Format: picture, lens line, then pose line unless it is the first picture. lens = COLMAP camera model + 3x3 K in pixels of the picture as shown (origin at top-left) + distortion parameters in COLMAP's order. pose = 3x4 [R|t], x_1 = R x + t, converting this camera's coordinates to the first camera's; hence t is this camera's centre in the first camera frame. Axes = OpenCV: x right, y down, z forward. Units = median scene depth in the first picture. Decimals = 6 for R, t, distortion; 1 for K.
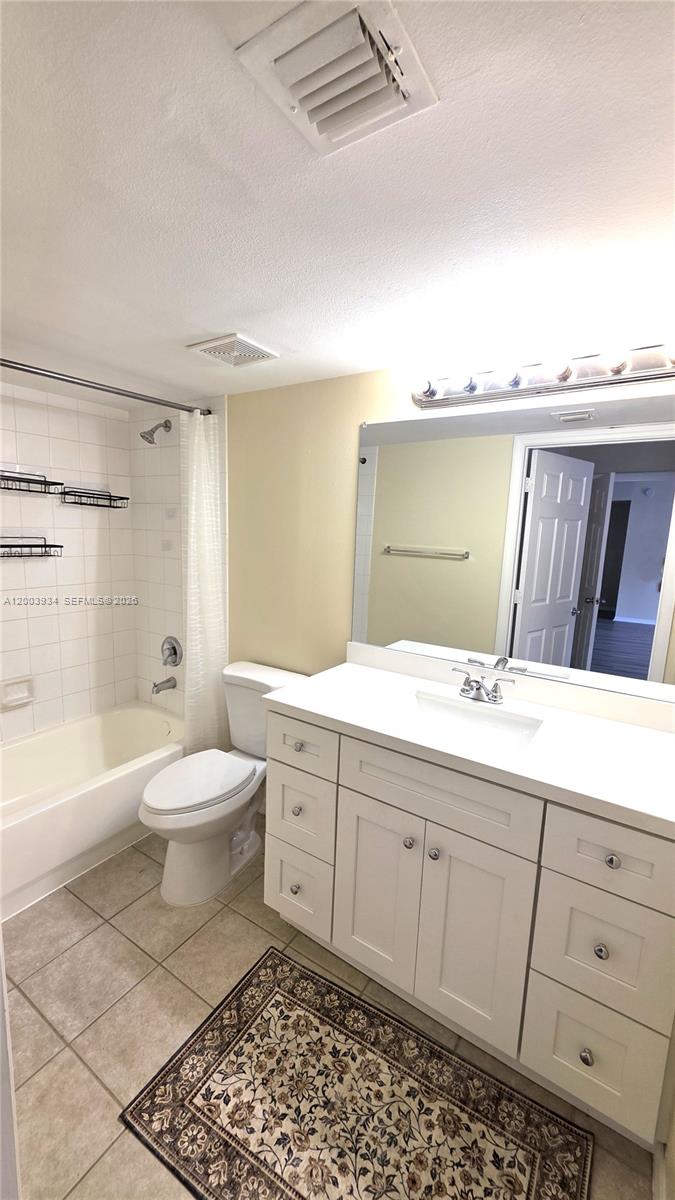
lens RADIAL K [[479.0, 0, 337.1], [0, 479.0, 599.1], [0, 0, 1]] dist [0.001113, 0.000038]
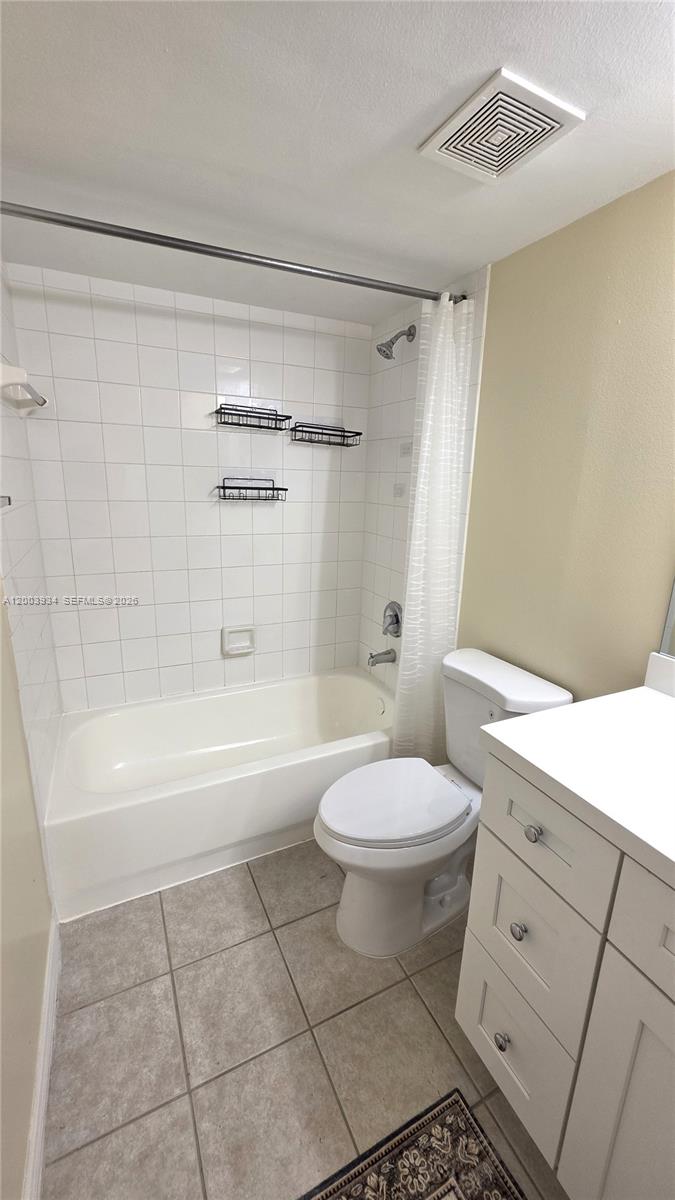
lens RADIAL K [[479.0, 0, 337.1], [0, 479.0, 599.1], [0, 0, 1]] dist [0.001113, 0.000038]
pose [[0.858307, 0.117561, -0.499489, -0.019689], [-0.075460, 0.991737, 0.103749, -0.005912], [0.507558, -0.051357, 0.860086, 0.270483]]
